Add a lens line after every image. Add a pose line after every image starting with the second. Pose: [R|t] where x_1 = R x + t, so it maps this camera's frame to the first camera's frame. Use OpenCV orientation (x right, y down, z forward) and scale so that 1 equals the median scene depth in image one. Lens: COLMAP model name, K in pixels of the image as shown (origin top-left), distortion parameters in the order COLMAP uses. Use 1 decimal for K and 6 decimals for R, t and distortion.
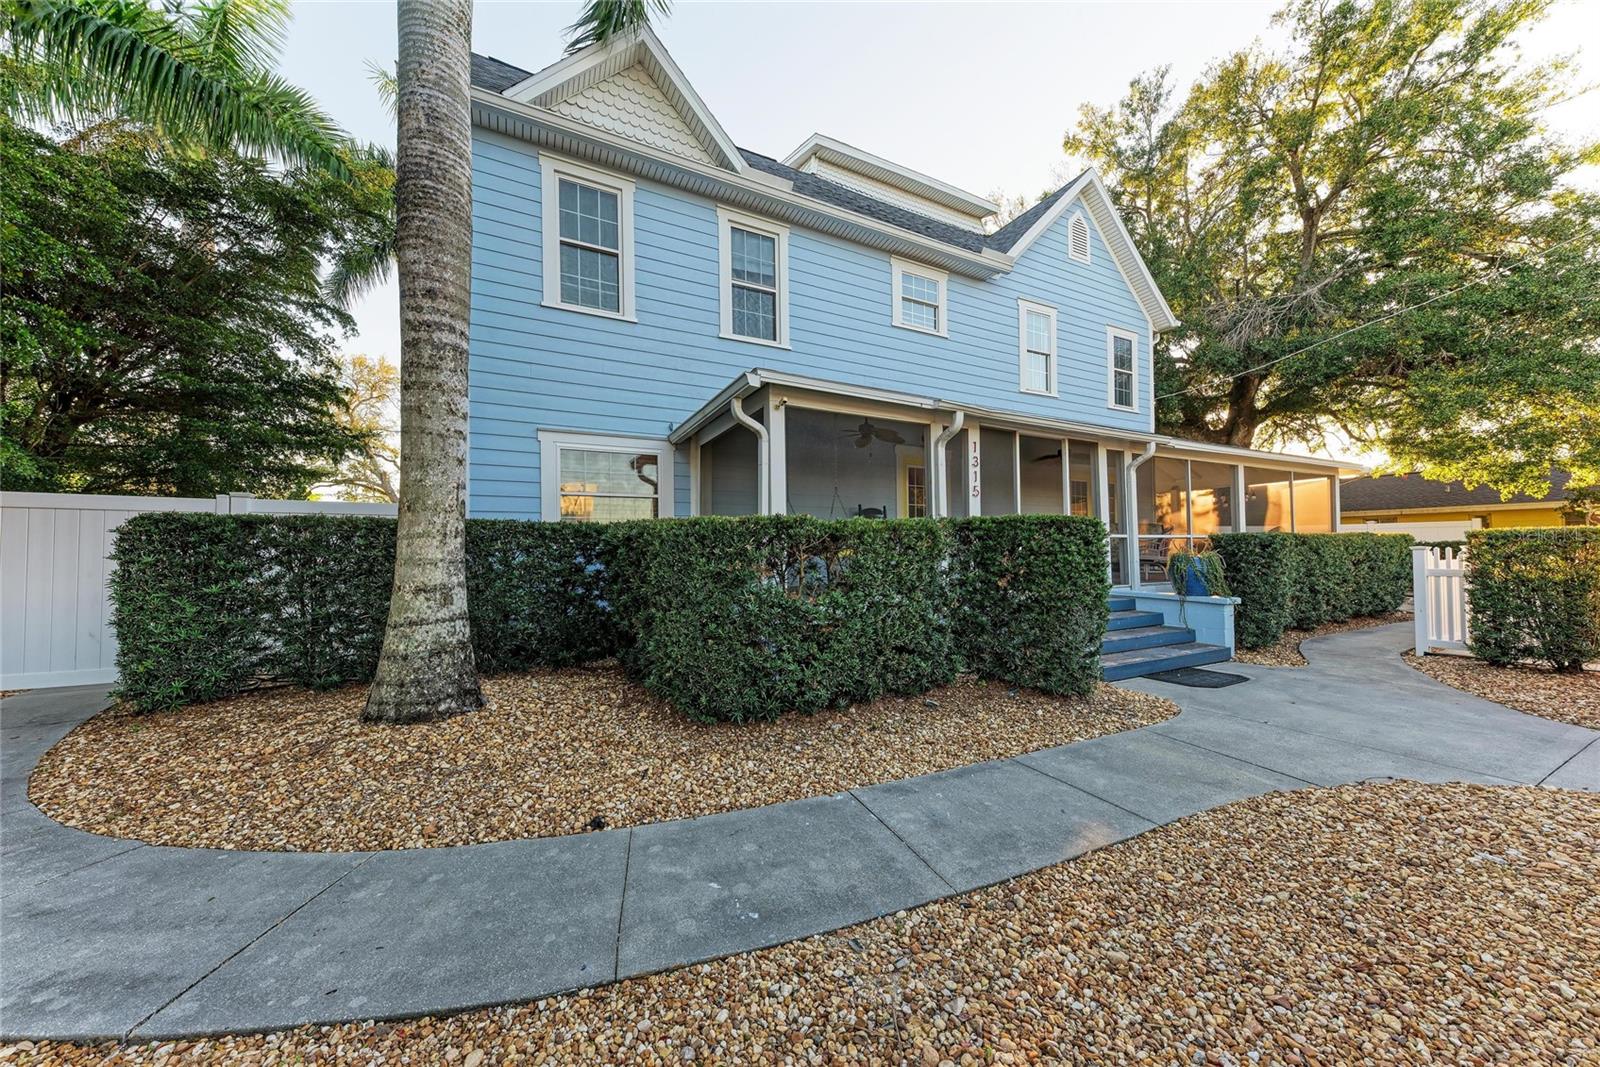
lens RADIAL K [[542.4, 0, 802.0], [0, 542.4, 537.6], [0, 0, 1]] dist [0.006903, 0.000053]
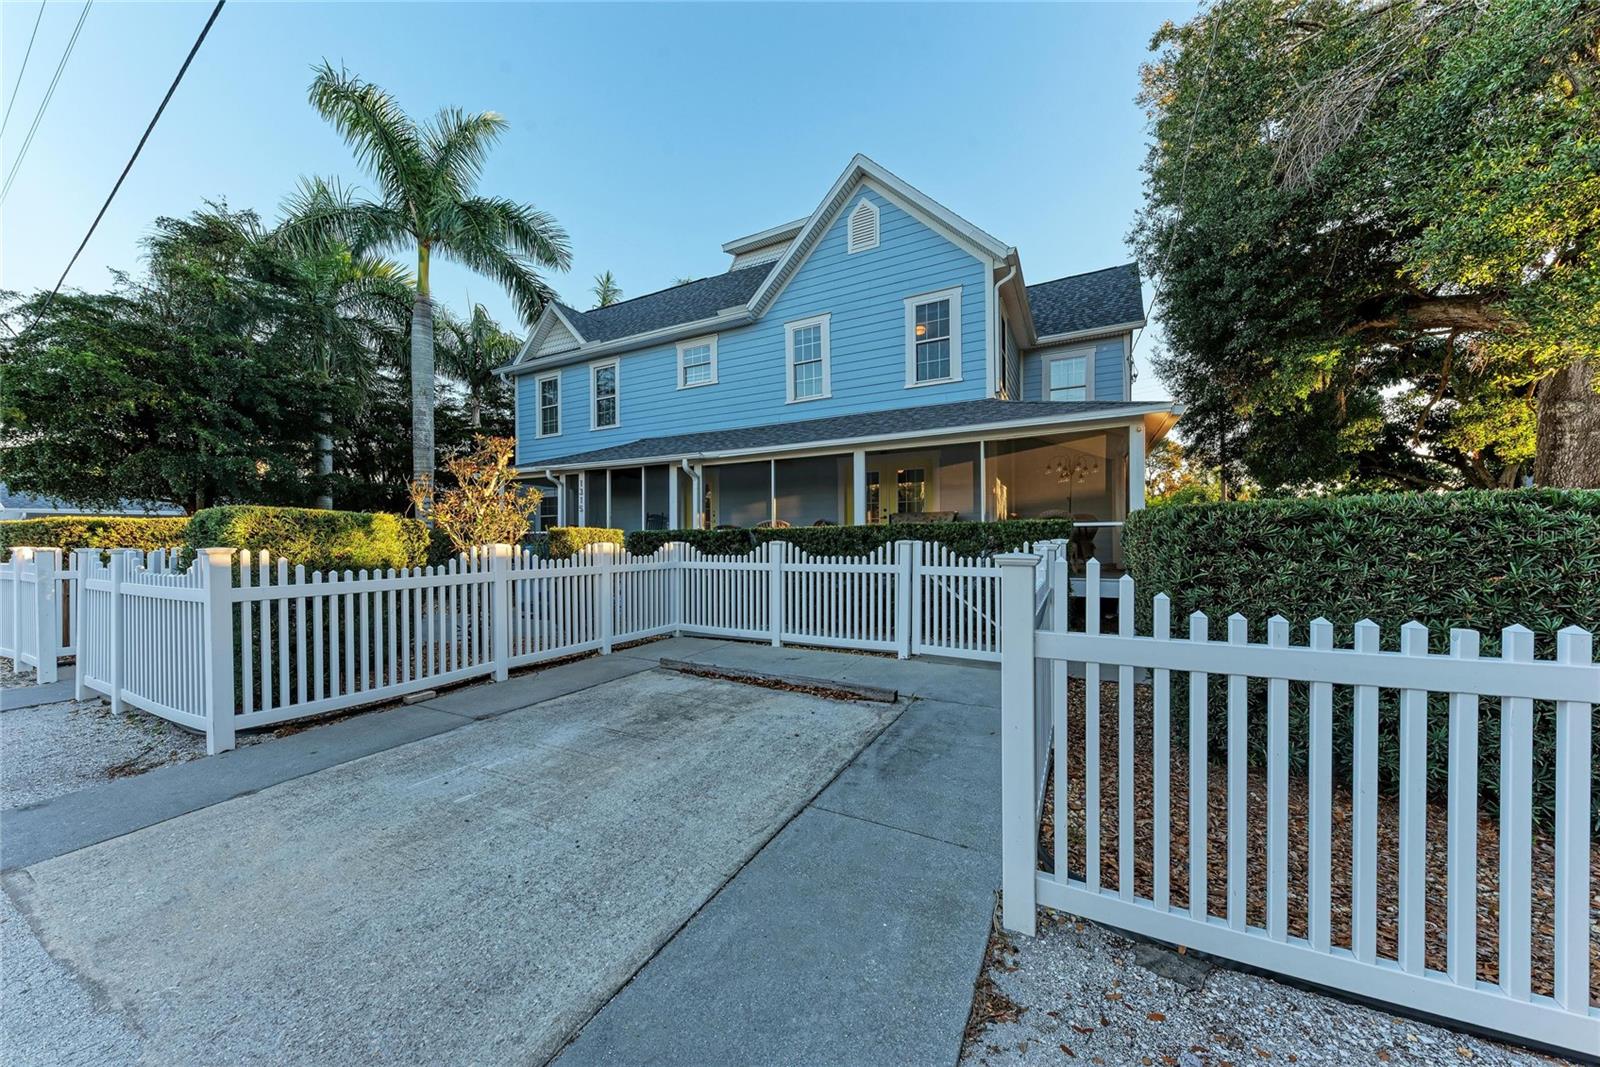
lens RADIAL K [[537.3, 0, 791.2], [0, 537.3, 538.4], [0, 0, 1]] dist [0.001149, 0.000036]
pose [[0.577891, 0.006793, -0.816086, 1.778281], [0.026688, 0.999273, 0.027217, -0.015177], [0.815677, -0.037508, 0.577290, 0.439318]]
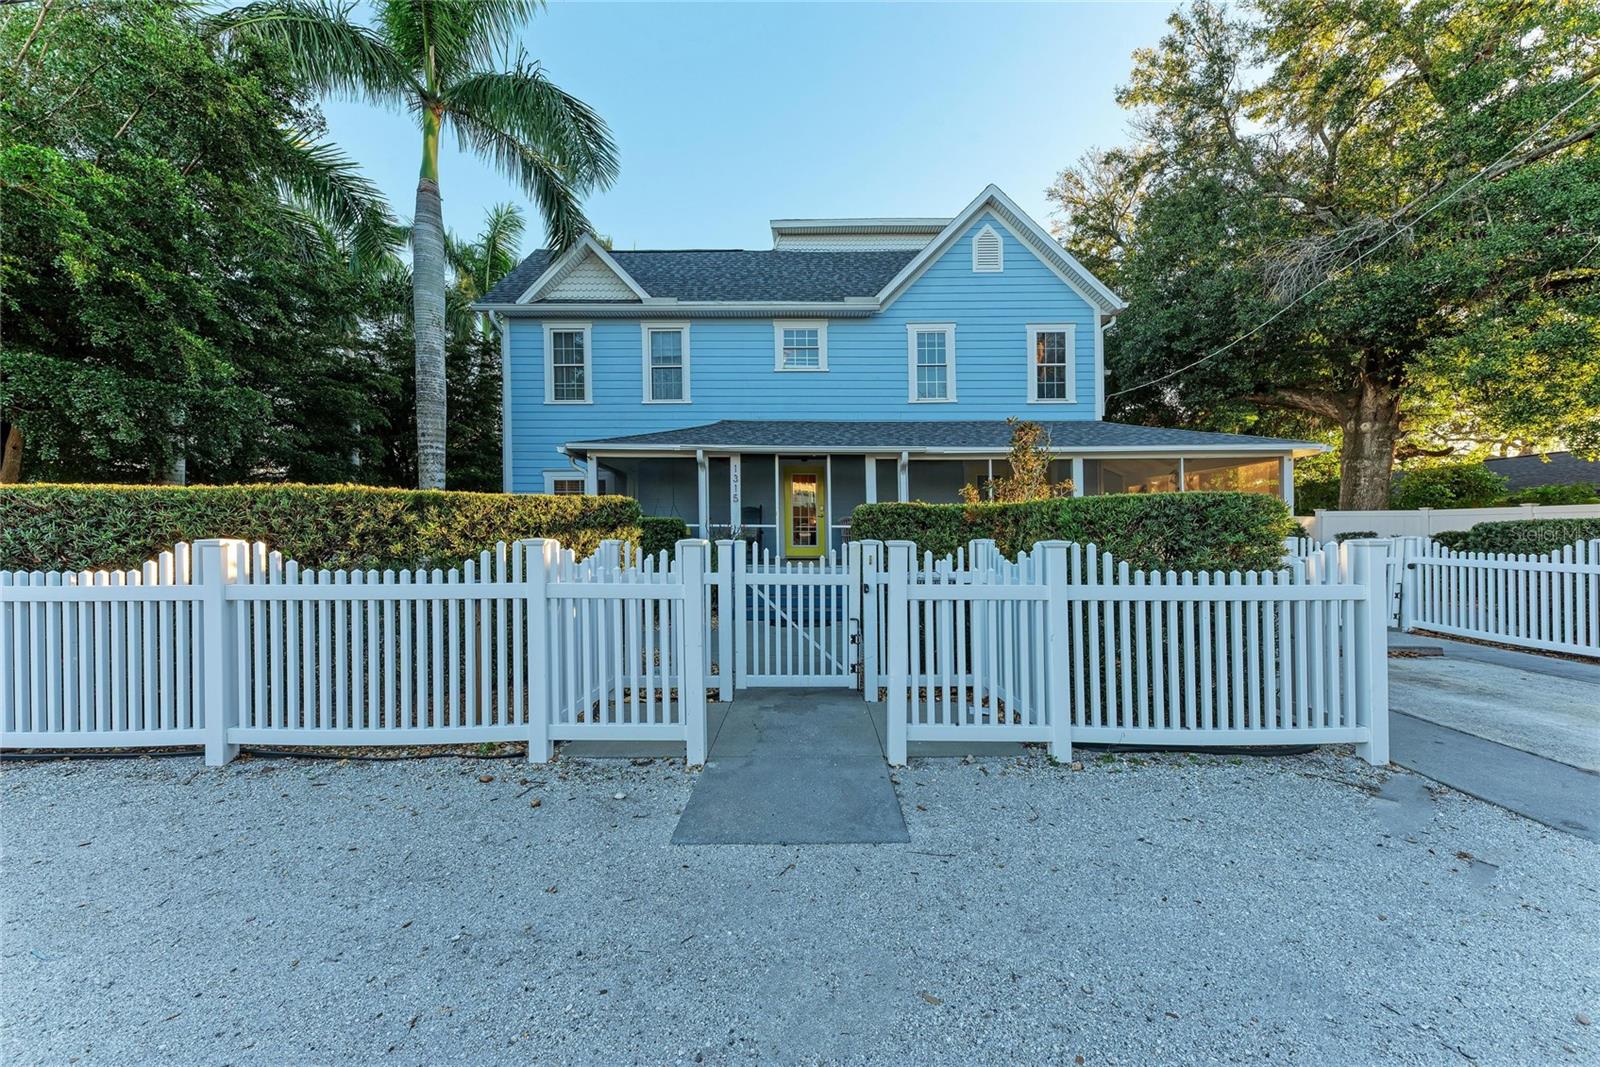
lens RADIAL K [[542.4, 0, 802.0], [0, 542.4, 537.6], [0, 0, 1]] dist [0.006903, 0.000053]
pose [[0.886200, 0.009520, -0.463204, 0.987331], [0.005638, 0.999493, 0.031328, -0.016684], [0.463268, -0.030375, 0.885698, -0.218868]]
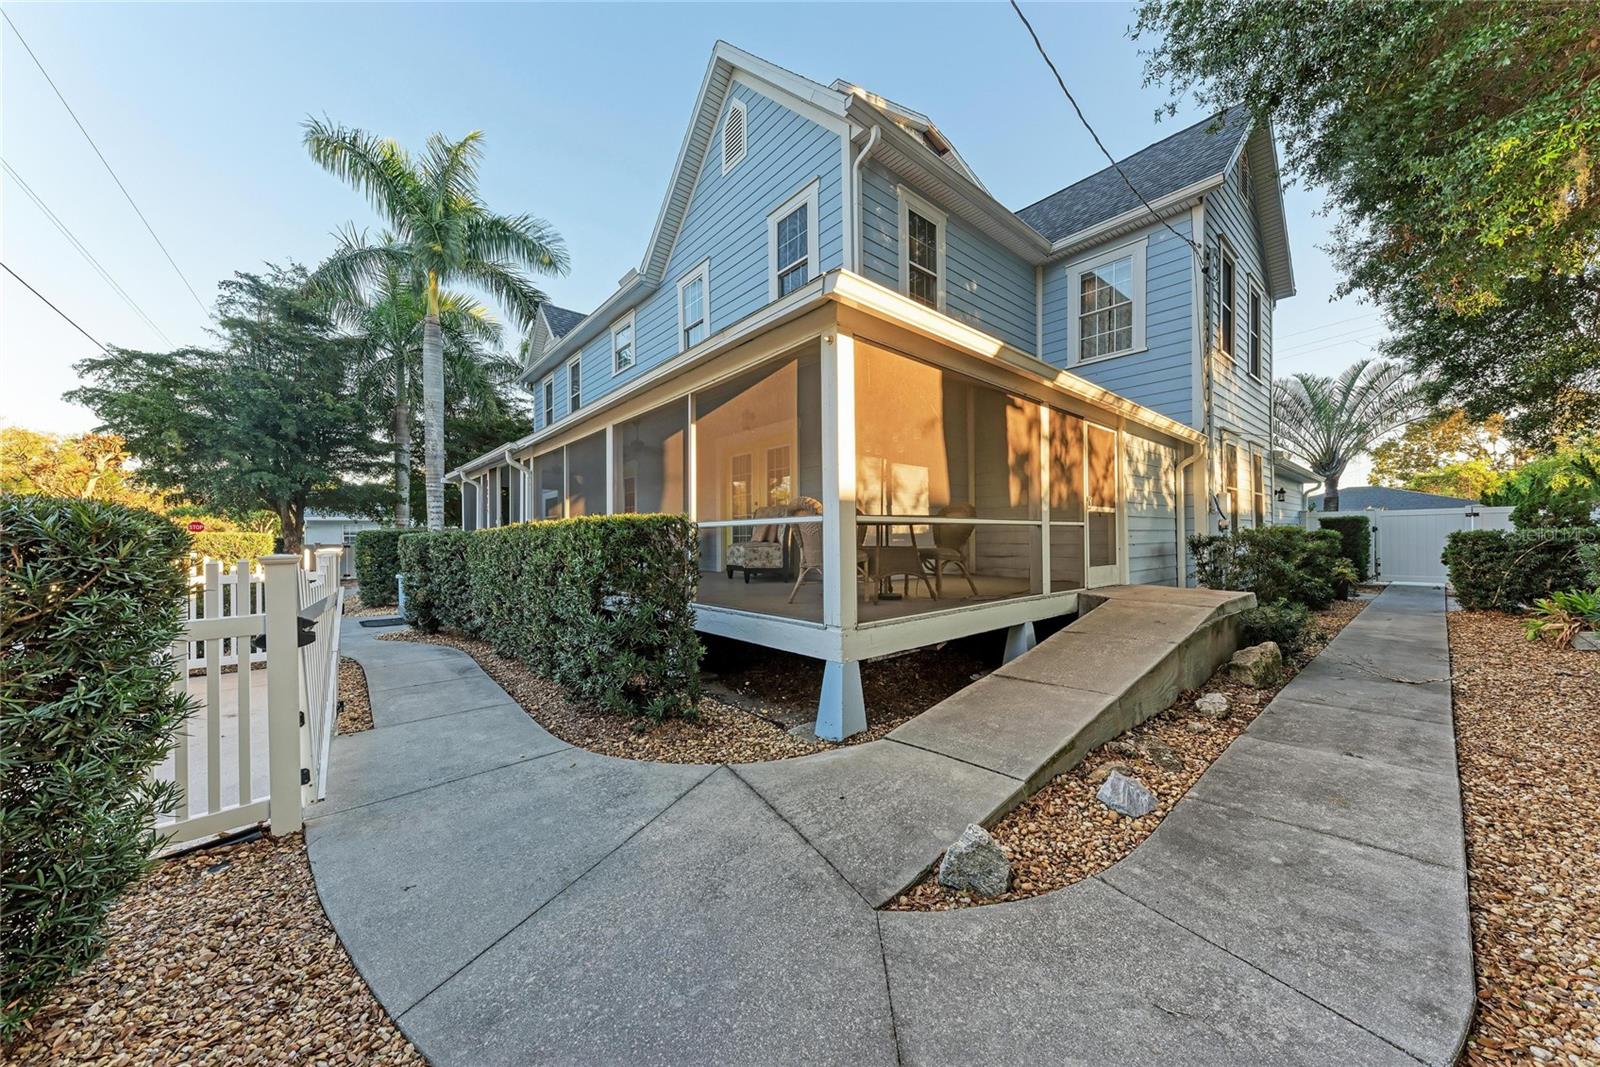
lens RADIAL K [[542.4, 0, 802.0], [0, 542.4, 537.6], [0, 0, 1]] dist [0.006903, 0.000053]
pose [[0.235643, 0.003340, -0.971834, 1.829989], [0.031073, 0.999457, 0.010969, 0.009424], [0.971343, -0.032782, 0.235411, 1.285332]]
